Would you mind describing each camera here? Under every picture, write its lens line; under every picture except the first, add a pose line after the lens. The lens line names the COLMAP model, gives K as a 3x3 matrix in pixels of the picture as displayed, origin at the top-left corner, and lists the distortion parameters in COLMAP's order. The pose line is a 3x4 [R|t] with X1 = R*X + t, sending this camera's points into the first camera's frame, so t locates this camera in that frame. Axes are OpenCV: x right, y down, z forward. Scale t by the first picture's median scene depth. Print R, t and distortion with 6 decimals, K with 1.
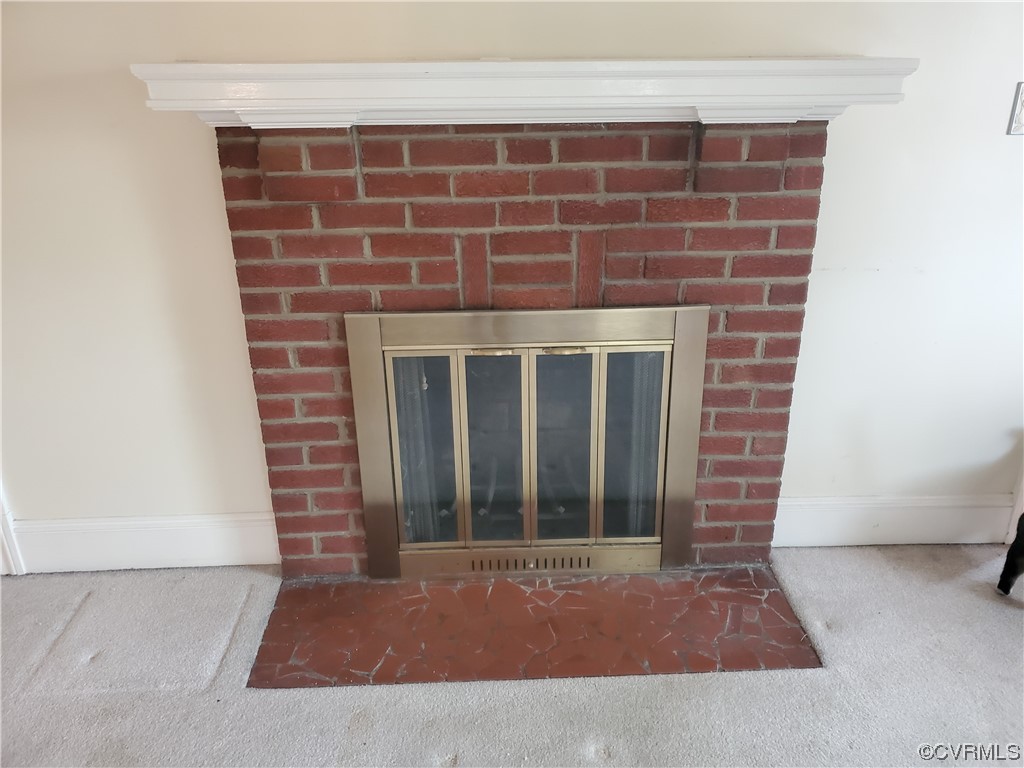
lens RADIAL K [[802.4, 0, 516.6], [0, 802.4, 383.6], [0, 0, 1]] dist [0.056410, -0.016439]
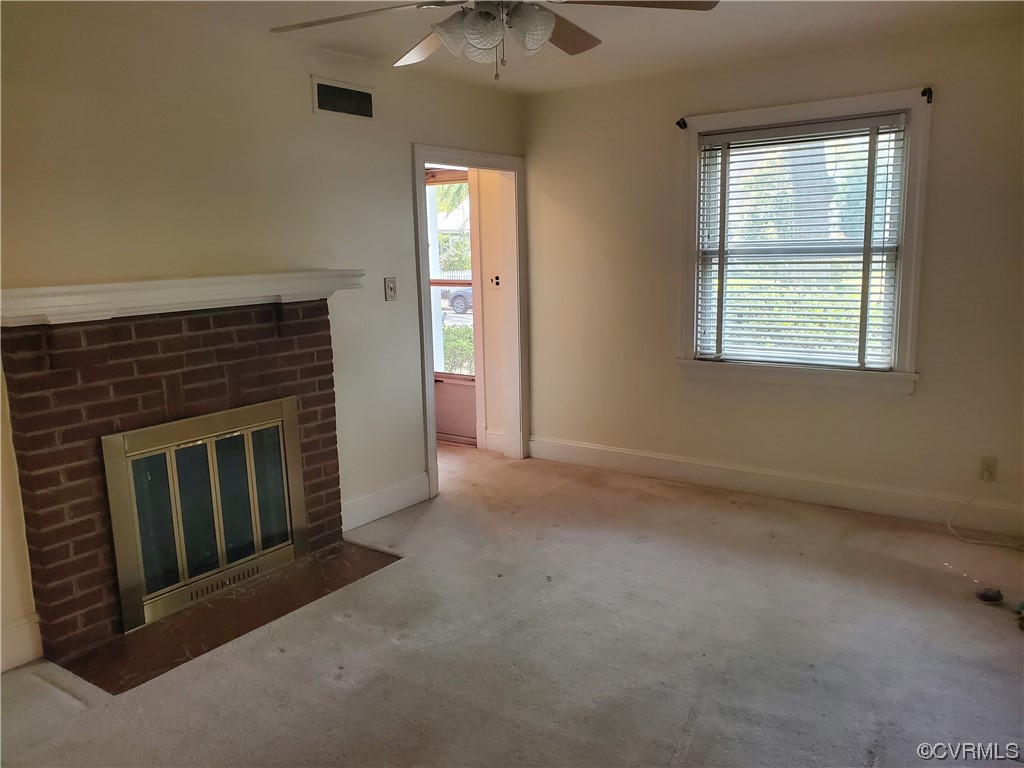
lens RADIAL K [[802.4, 0, 514.2], [0, 802.4, 386.1], [0, 0, 1]] dist [0.056410, -0.016439]
pose [[0.620962, -0.151698, 0.769021, -0.896734], [0.324346, 0.942888, -0.075906, 0.192806], [-0.713586, 0.296564, 0.634701, -0.563276]]
